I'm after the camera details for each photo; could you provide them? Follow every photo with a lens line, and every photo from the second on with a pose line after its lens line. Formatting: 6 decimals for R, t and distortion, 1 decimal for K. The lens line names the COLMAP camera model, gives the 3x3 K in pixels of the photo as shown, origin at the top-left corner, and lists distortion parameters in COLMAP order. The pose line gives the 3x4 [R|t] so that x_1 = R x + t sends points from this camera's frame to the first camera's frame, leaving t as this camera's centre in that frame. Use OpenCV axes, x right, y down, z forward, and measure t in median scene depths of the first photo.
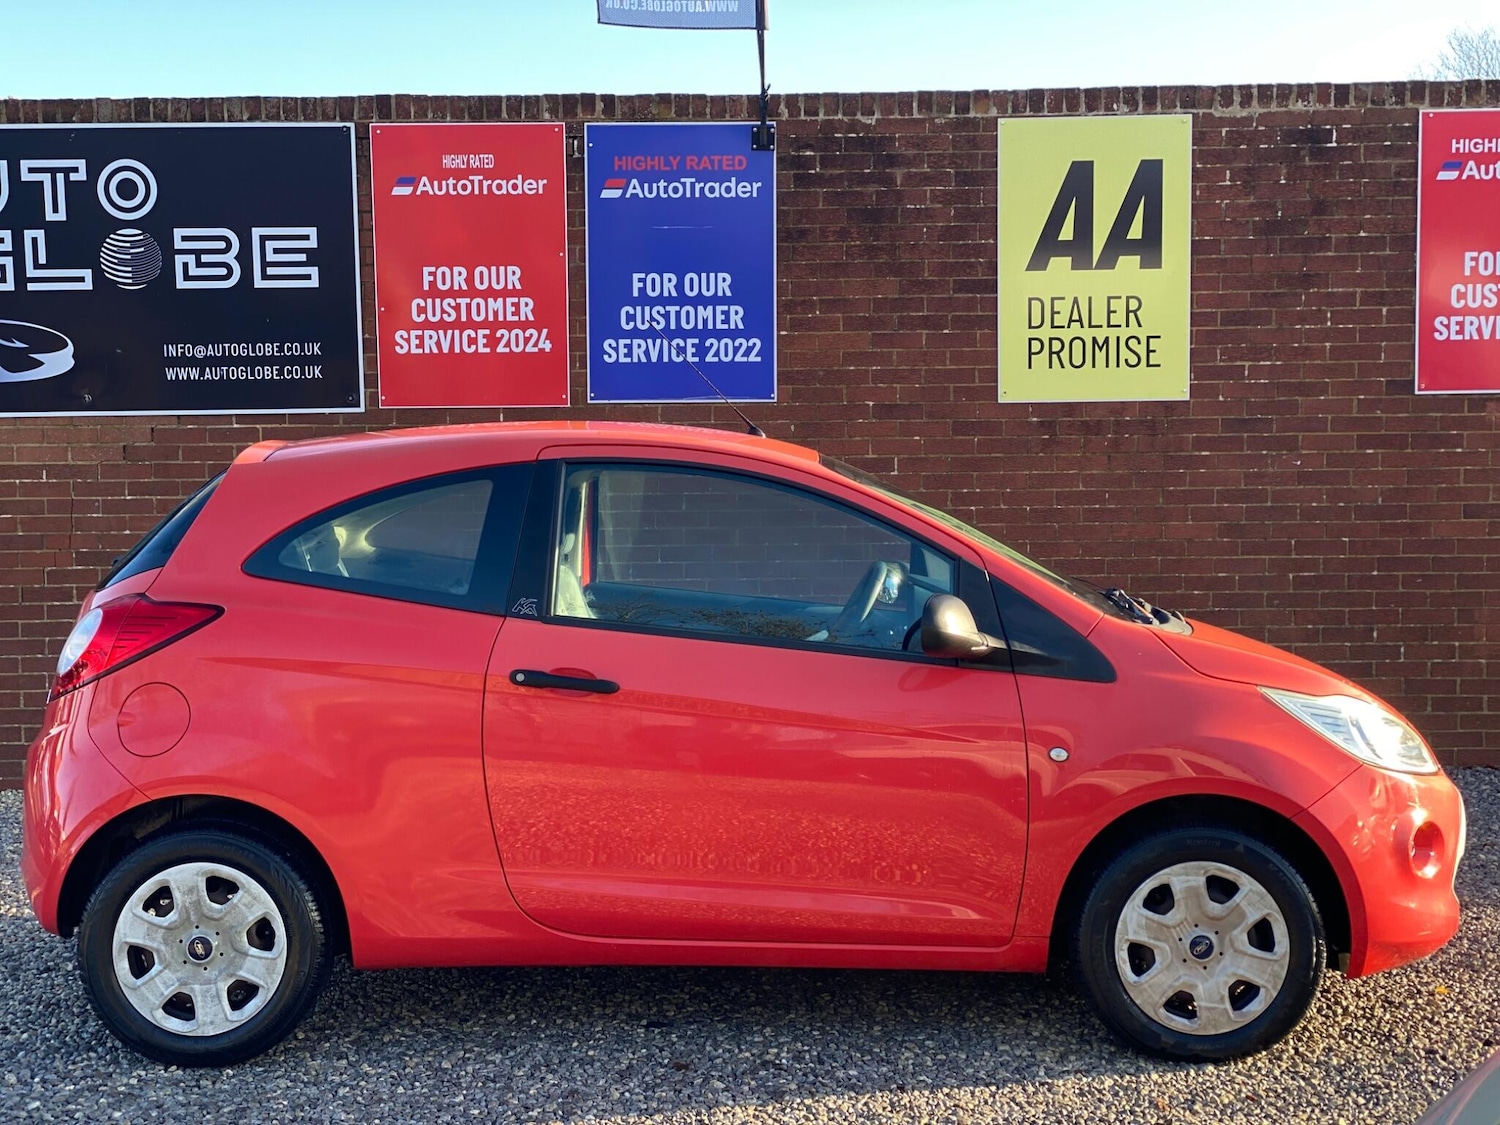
lens RADIAL K [[2230.9, 0, 759.7], [0, 2230.9, 558.0], [0, 0, 1]] dist [0.132431, 0.000000]
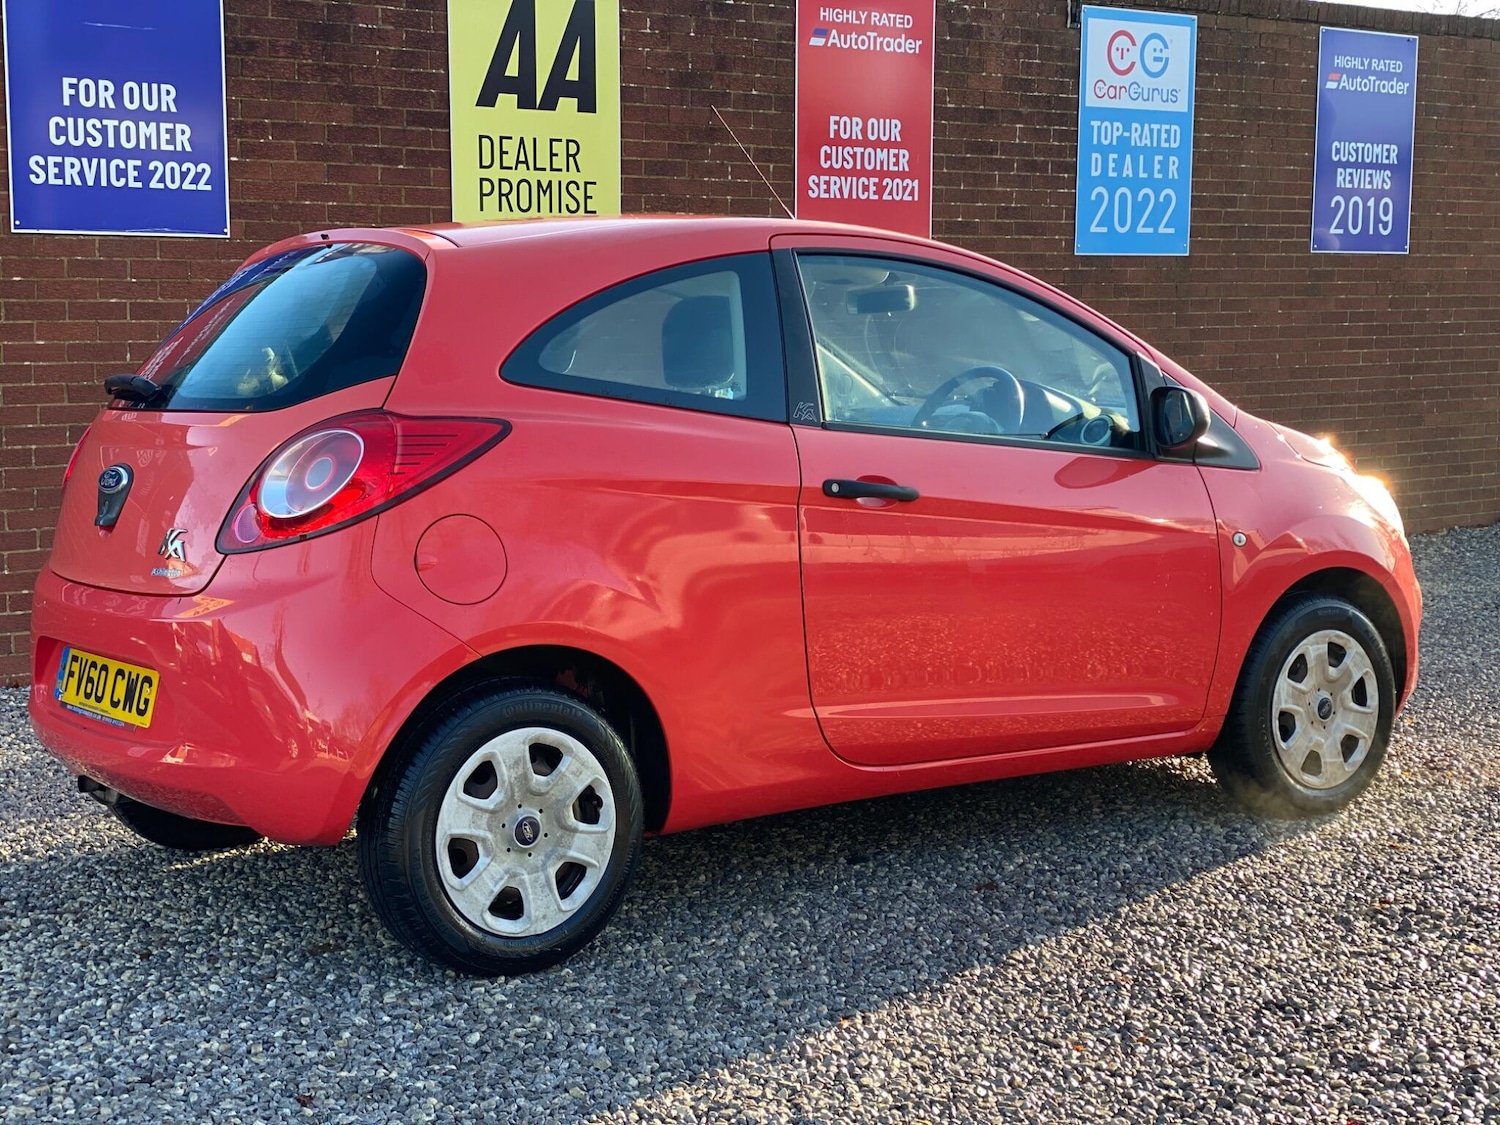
lens RADIAL K [[2230.9, 0, 750.4], [0, 2230.9, 568.6], [0, 0, 1]] dist [0.132431, 0.000000]
pose [[0.802605, -0.064349, 0.593030, -0.366062], [0.038742, 0.997689, 0.055825, 0.018719], [-0.595252, -0.021830, 0.803243, 0.161491]]
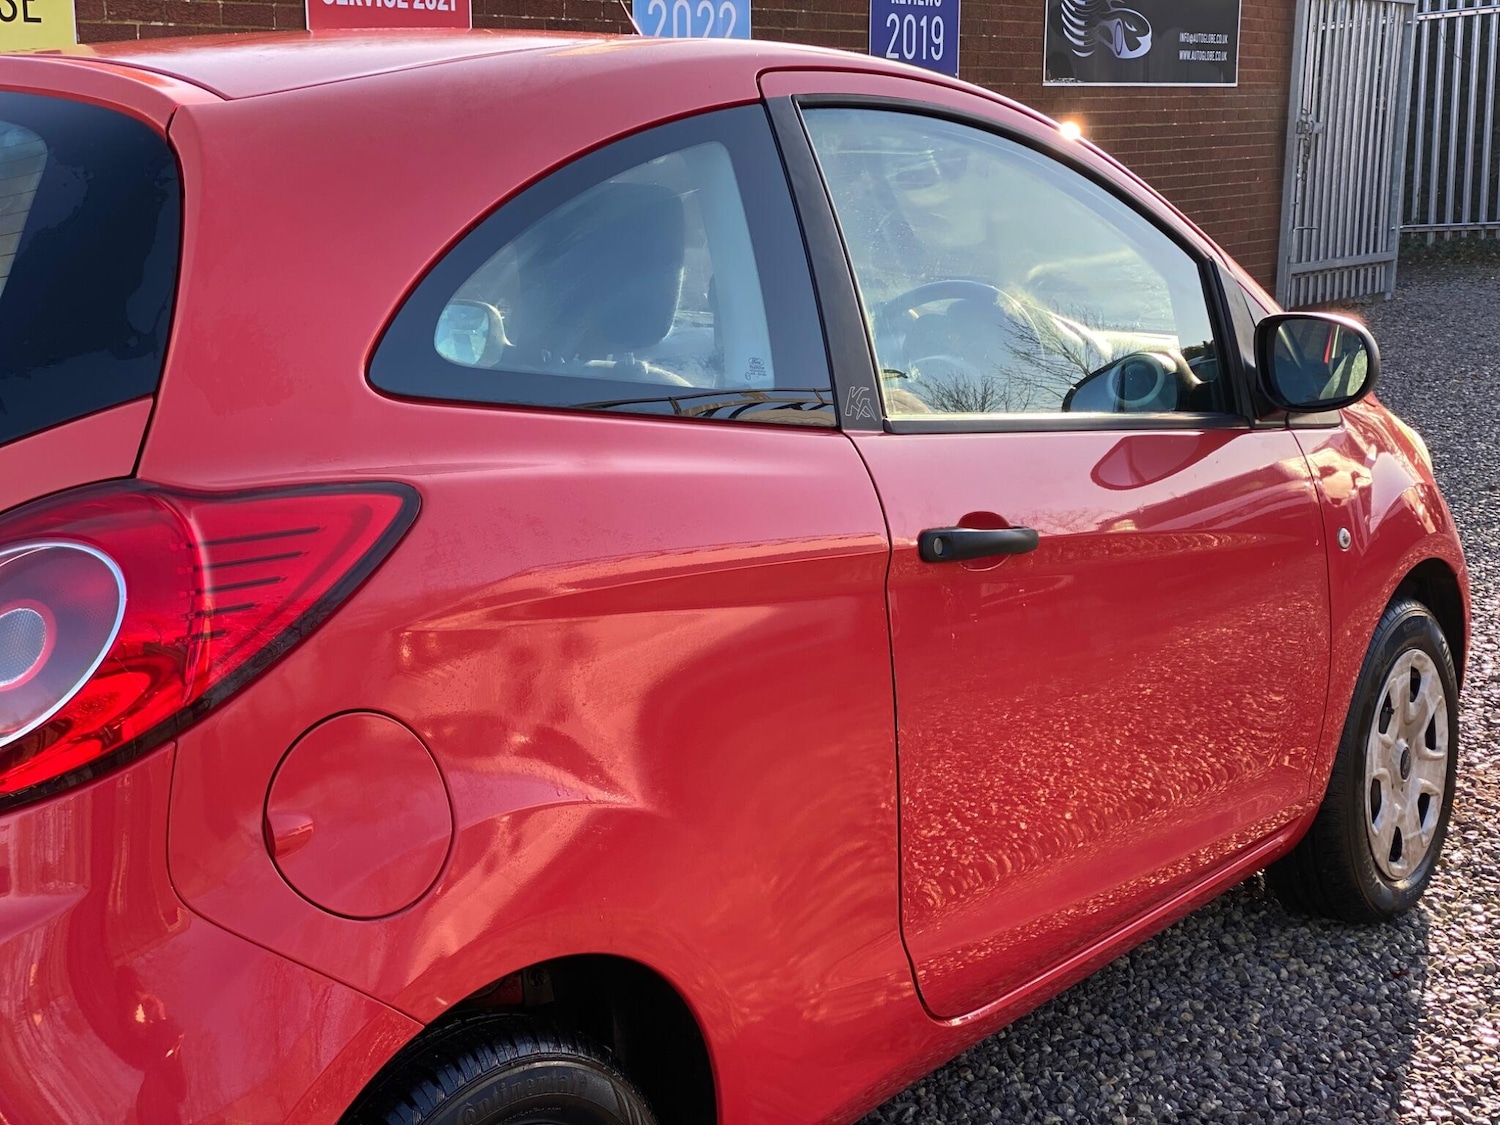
lens RADIAL K [[2229.0, 0, 748.0], [0, 2229.0, 561.0], [0, 0, 1]] dist [0.114448, 0.000000]
pose [[0.579578, -0.156627, 0.799723, -0.284617], [0.064040, 0.987075, 0.146910, -0.009632], [-0.812397, -0.033932, 0.582117, 0.409072]]
